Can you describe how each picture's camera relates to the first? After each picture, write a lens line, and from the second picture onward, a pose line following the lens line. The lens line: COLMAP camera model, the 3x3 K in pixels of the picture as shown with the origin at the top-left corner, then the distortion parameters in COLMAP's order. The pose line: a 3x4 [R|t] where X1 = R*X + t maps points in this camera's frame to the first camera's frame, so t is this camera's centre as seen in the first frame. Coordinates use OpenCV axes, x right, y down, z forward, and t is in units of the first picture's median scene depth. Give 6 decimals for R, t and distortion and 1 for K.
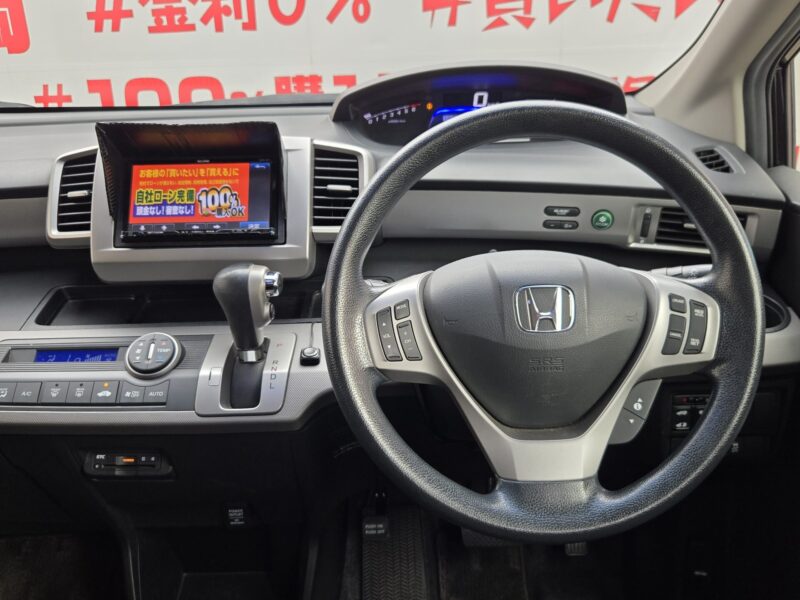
lens RADIAL K [[734.1, 0, 400.0], [0, 734.1, 300.0], [0, 0, 1]] dist [0.013325, 0.007640]
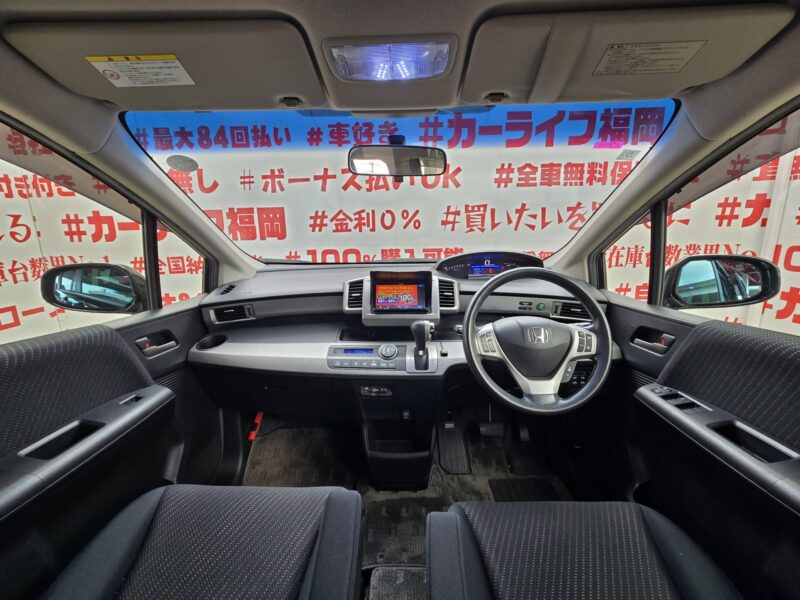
lens RADIAL K [[319.9, 0, 408.8], [0, 319.9, 302.8], [0, 0, 1]] dist [0.003133, 0.000441]
pose [[0.999795, 0.015789, -0.012637, -0.222757], [-0.017225, 0.992248, -0.123074, 0.035580], [0.010596, 0.123266, 0.992317, -0.221056]]
